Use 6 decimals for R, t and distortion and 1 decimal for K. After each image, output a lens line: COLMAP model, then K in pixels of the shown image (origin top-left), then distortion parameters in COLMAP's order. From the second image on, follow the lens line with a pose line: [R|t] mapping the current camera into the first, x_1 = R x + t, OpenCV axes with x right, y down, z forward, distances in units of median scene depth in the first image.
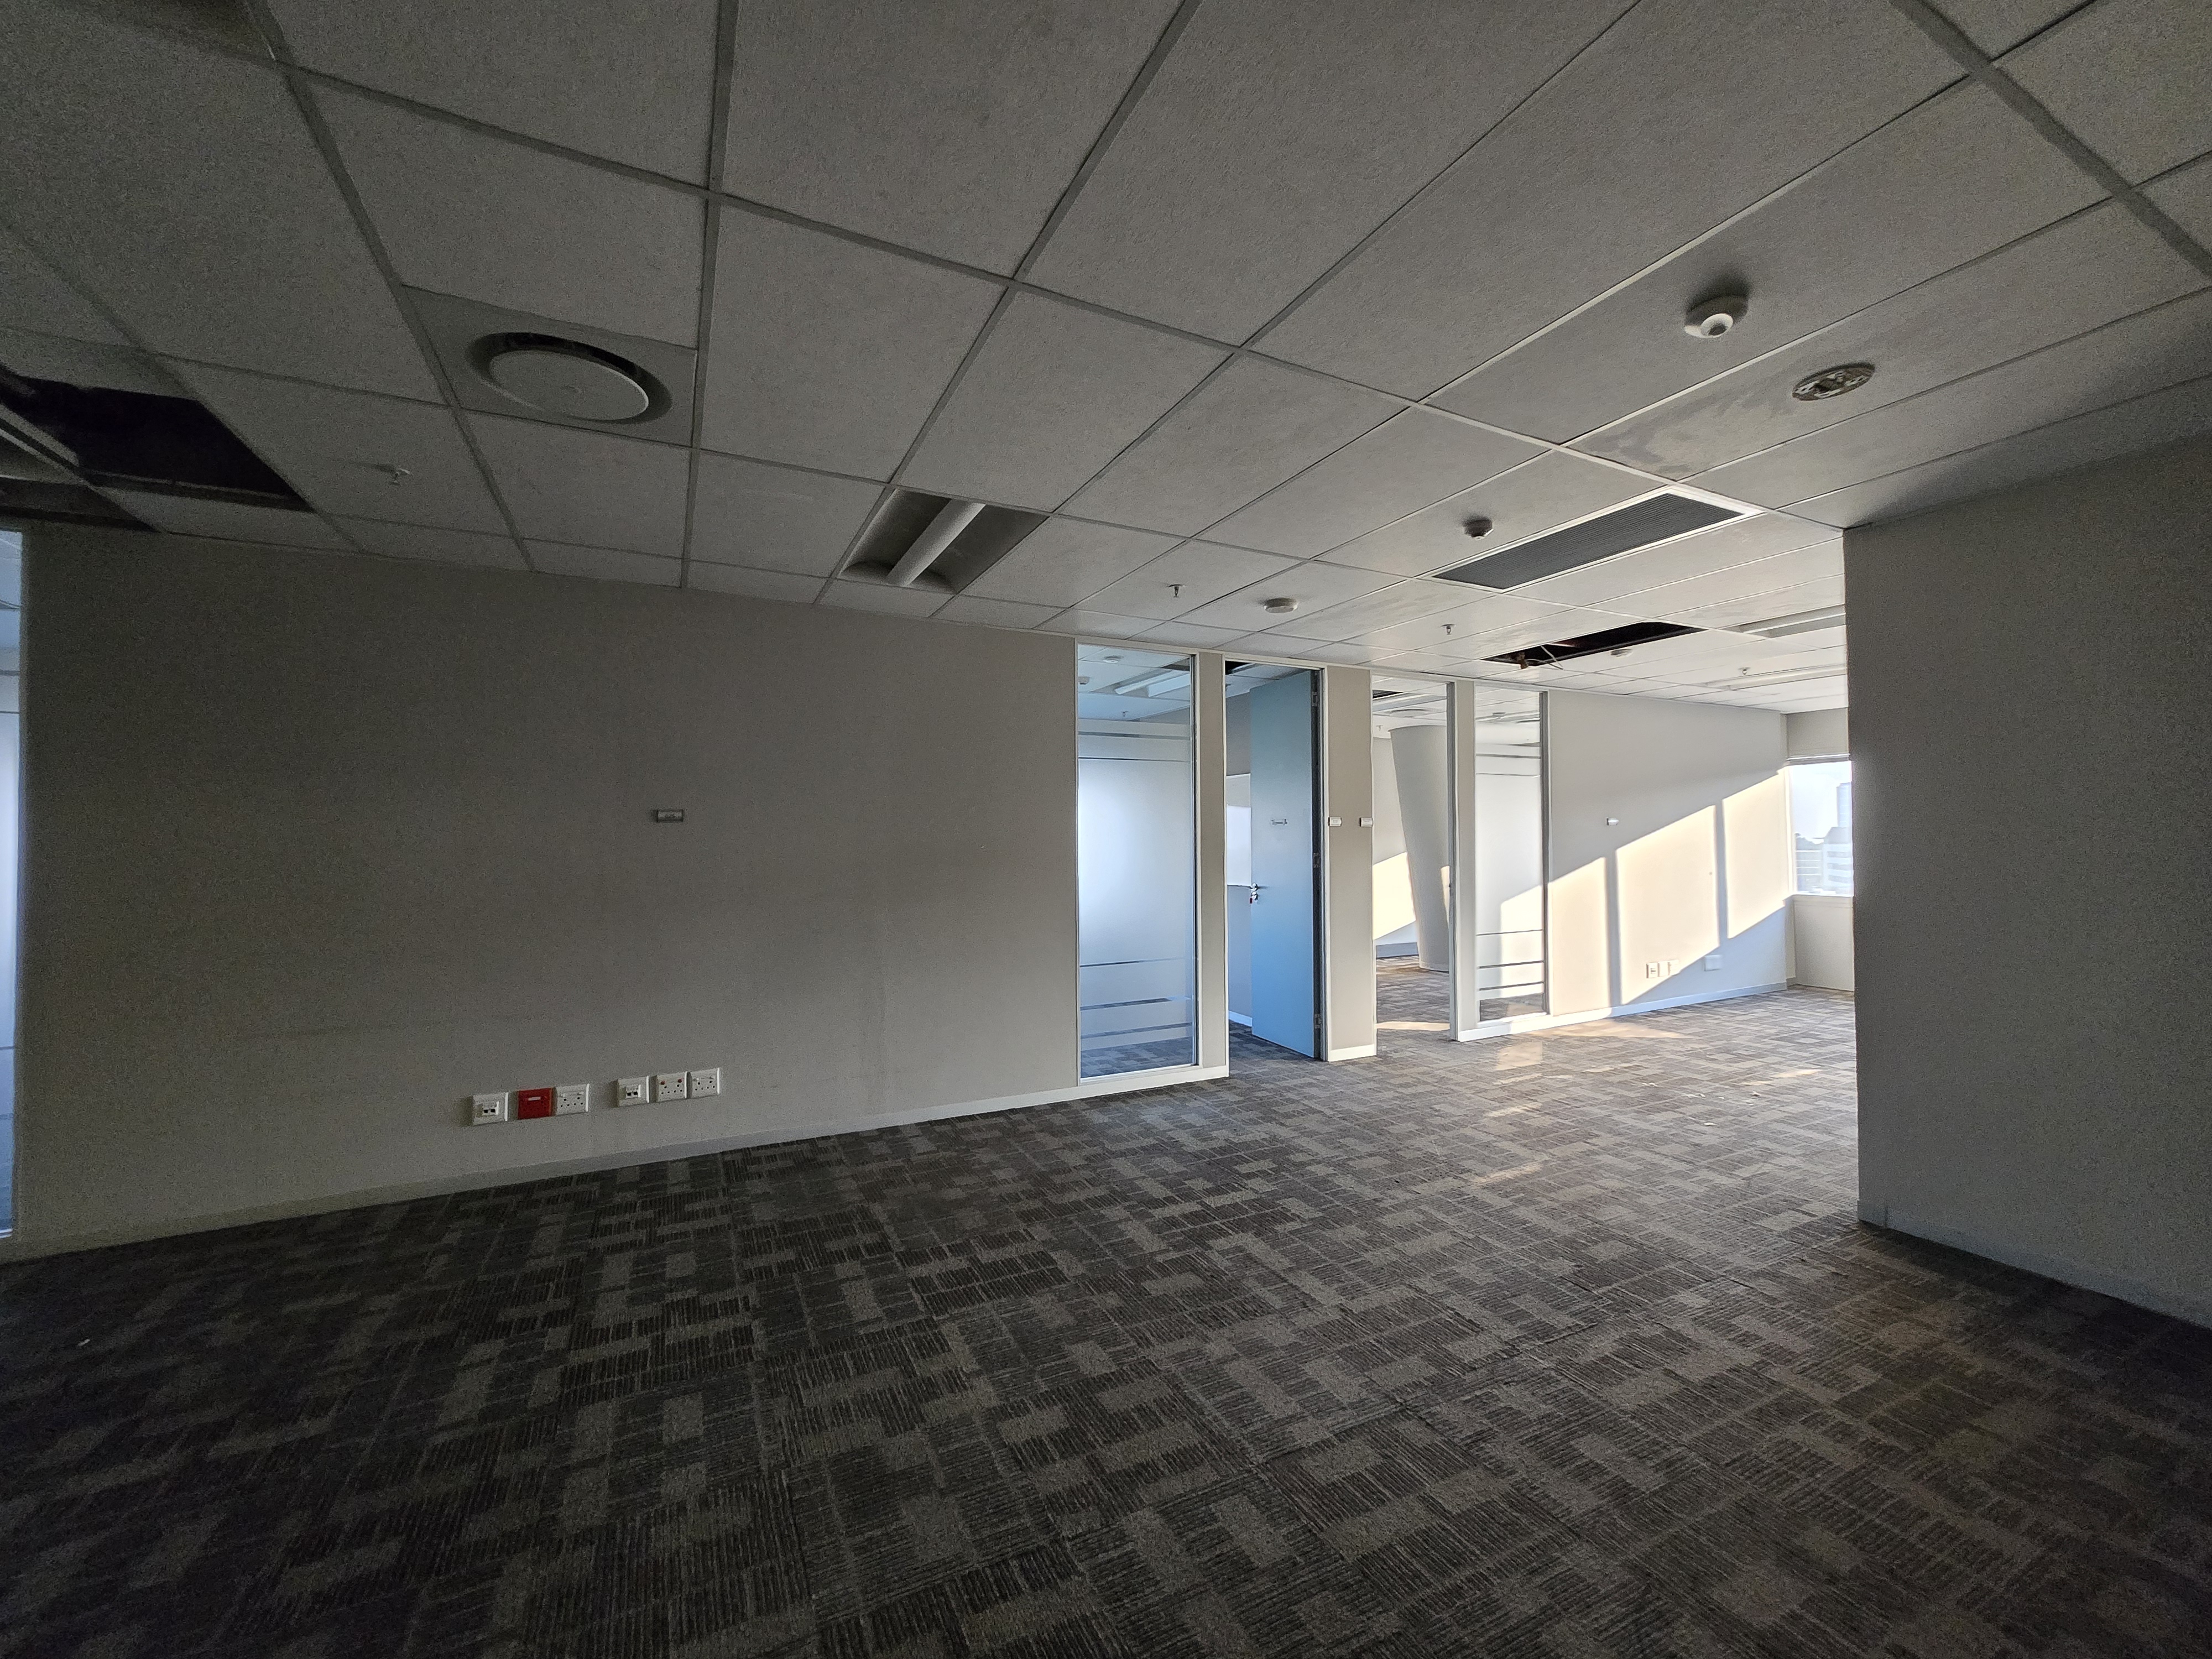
lens RADIAL K [[867.9, 0, 1094.1], [0, 867.9, 833.1], [0, 0, 1]] dist [0.000875, -0.000391]
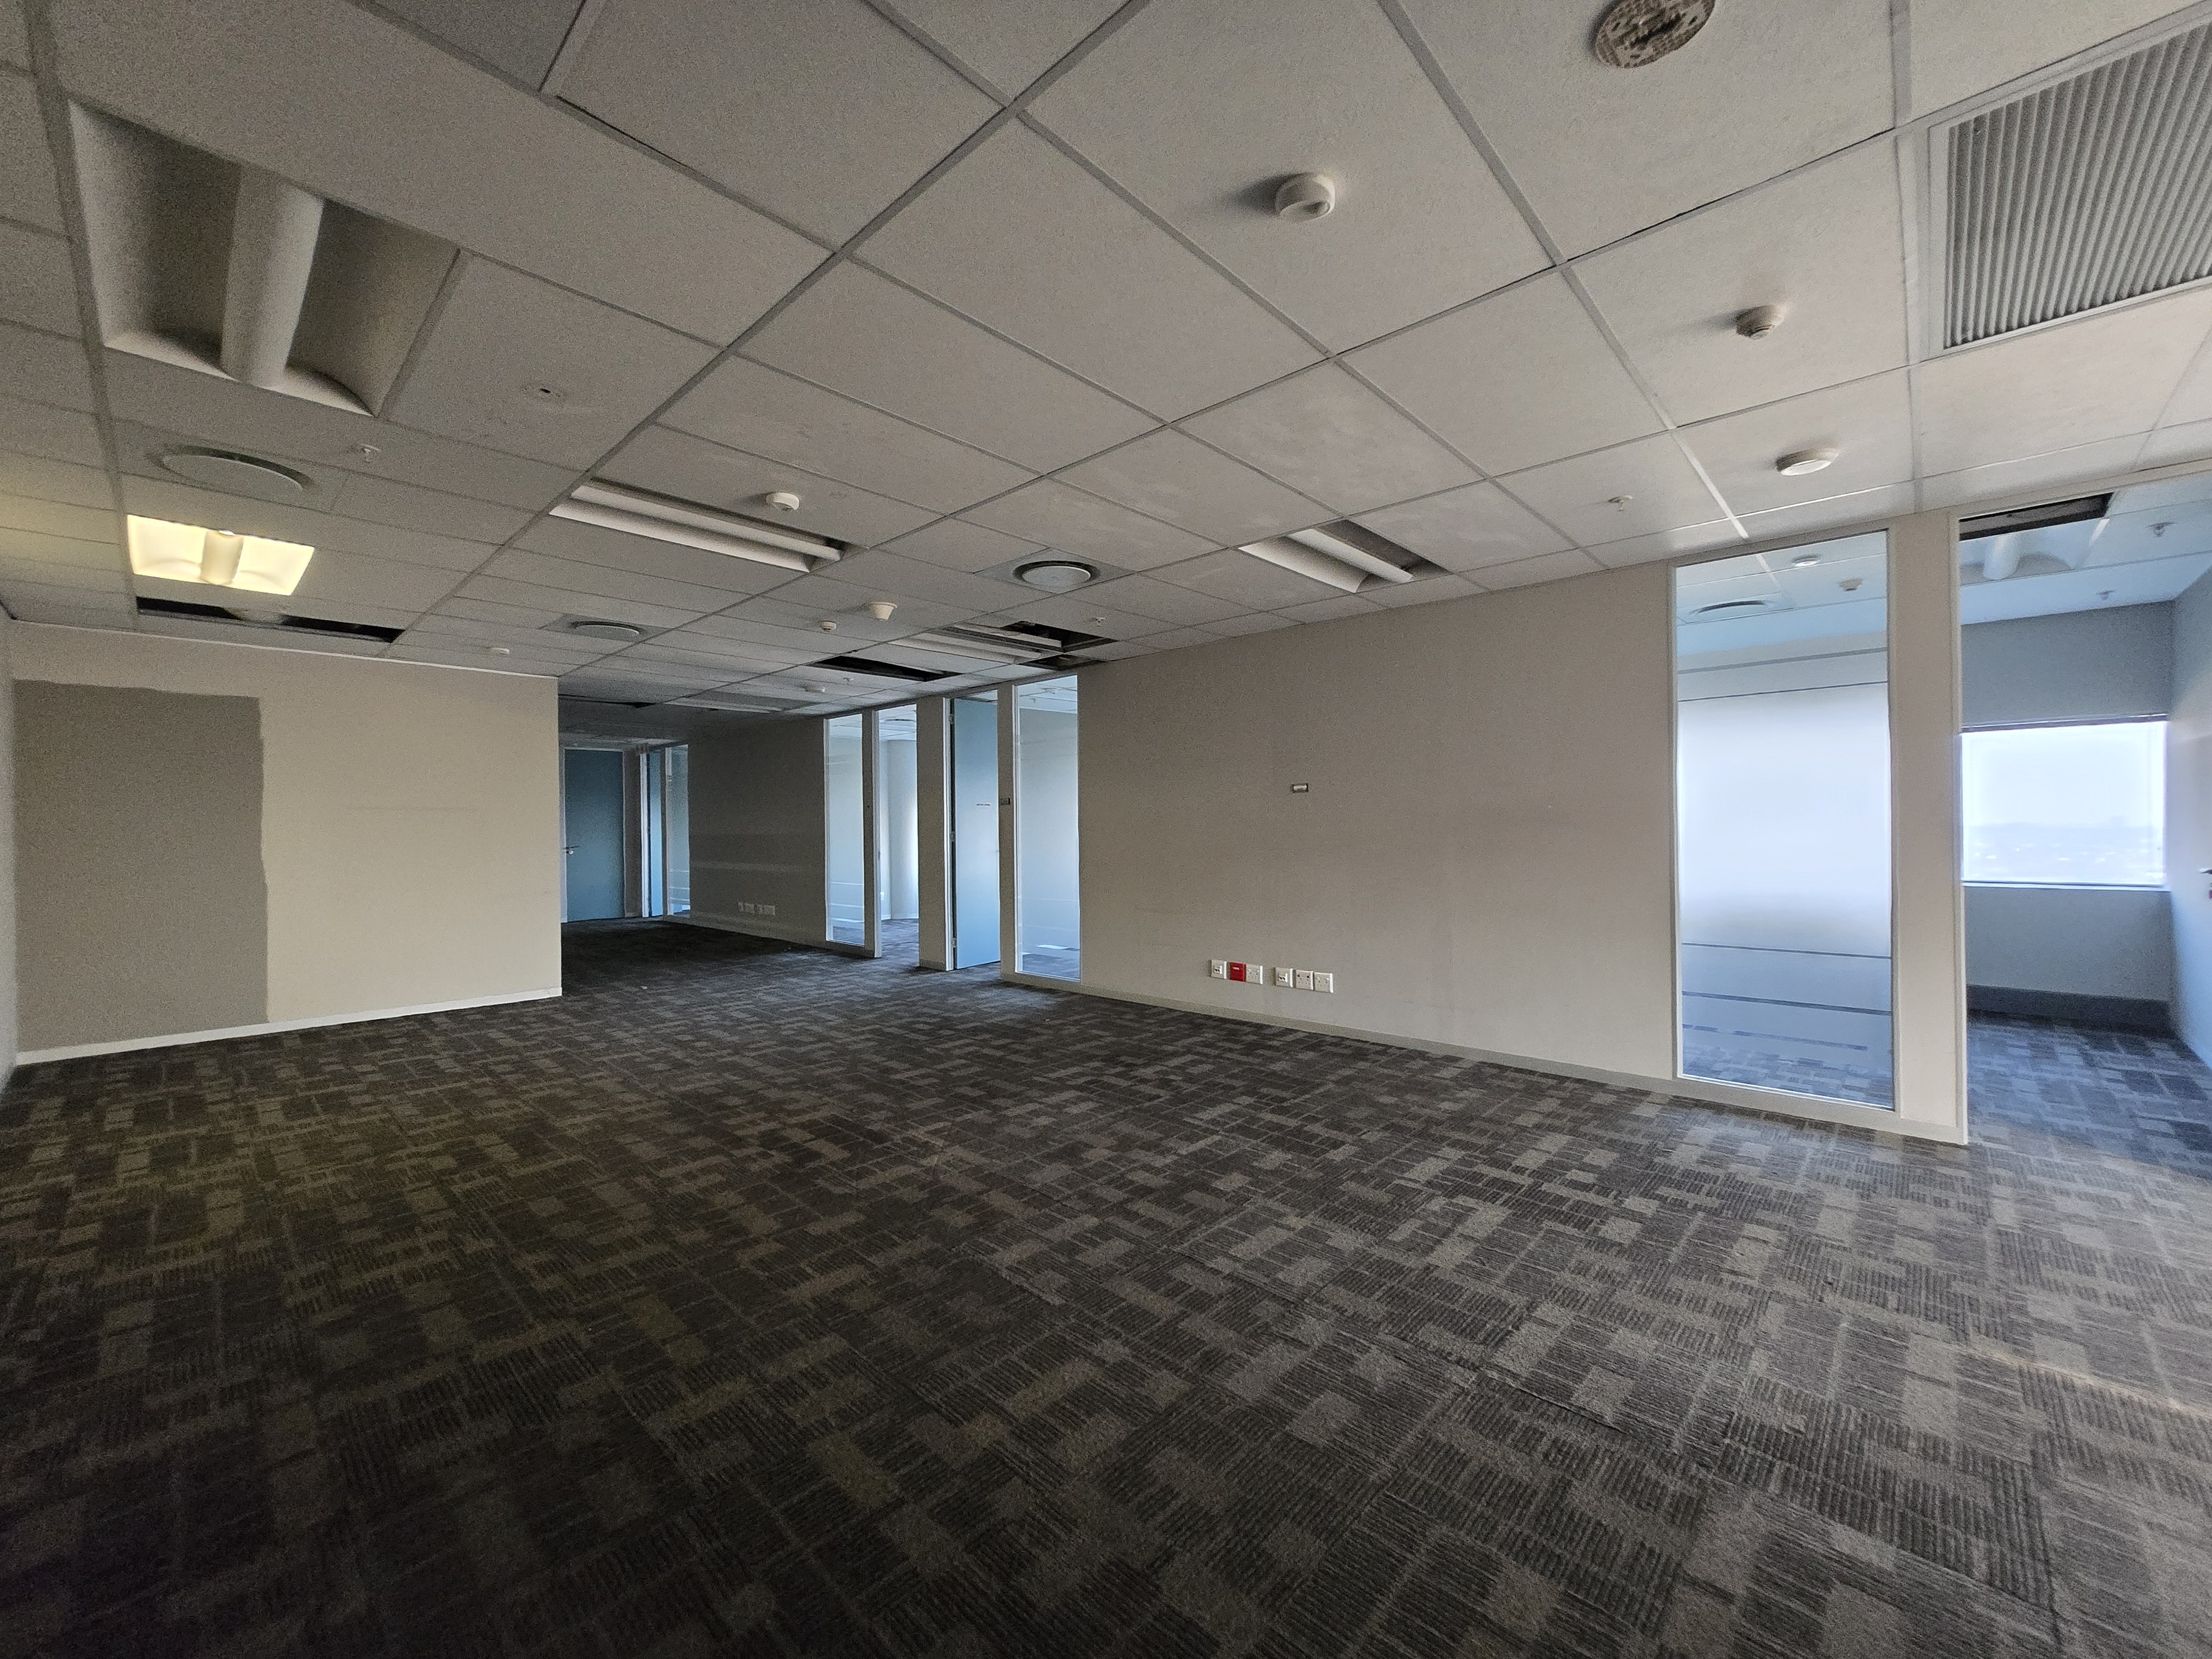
lens RADIAL K [[868.1, 0, 1142.3], [0, 868.1, 835.6], [0, 0, 1]] dist [0.001013, -0.000150]
pose [[0.370907, 0.011738, -0.928596, 0.810635], [0.019136, 0.999611, 0.020280, 0.026633], [0.928473, -0.025292, 0.370538, 0.264899]]
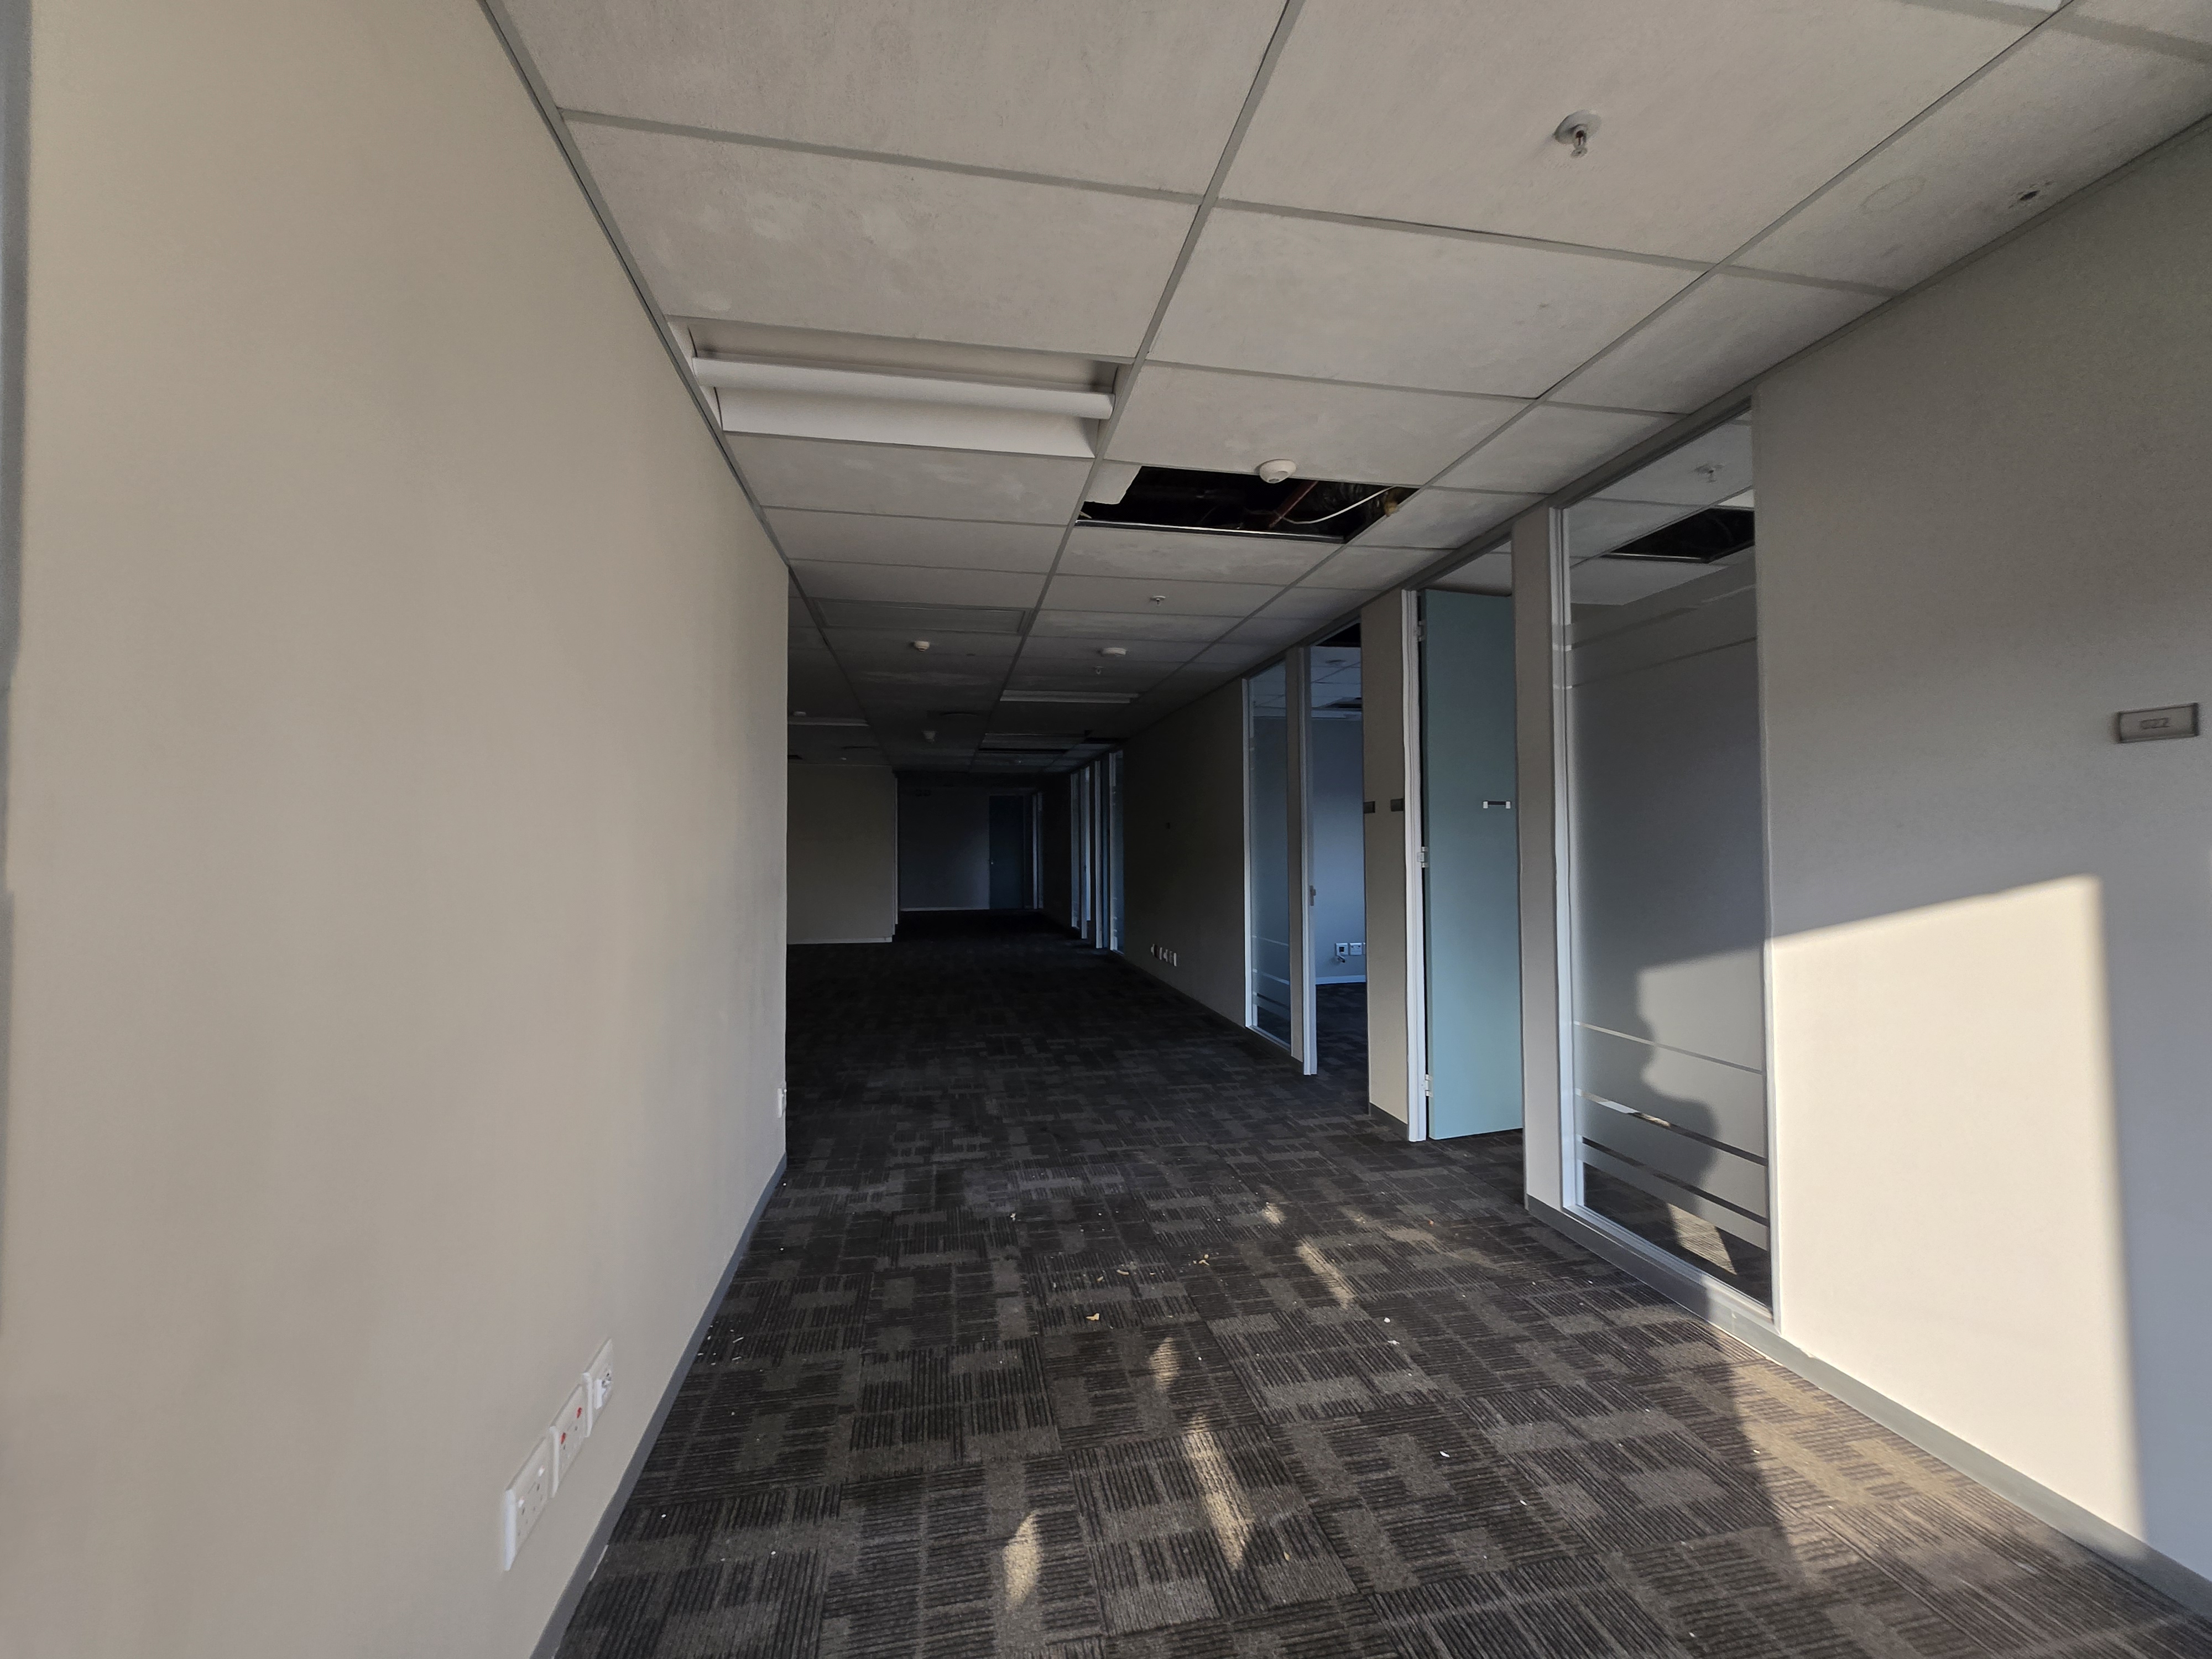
lens RADIAL K [[867.9, 0, 1094.1], [0, 867.9, 833.1], [0, 0, 1]] dist [0.000875, -0.000391]
pose [[-0.276198, -0.011354, -0.961034, 1.727483], [0.024136, 0.999533, -0.018745, 0.039313], [0.960798, -0.028373, -0.275795, 1.585859]]
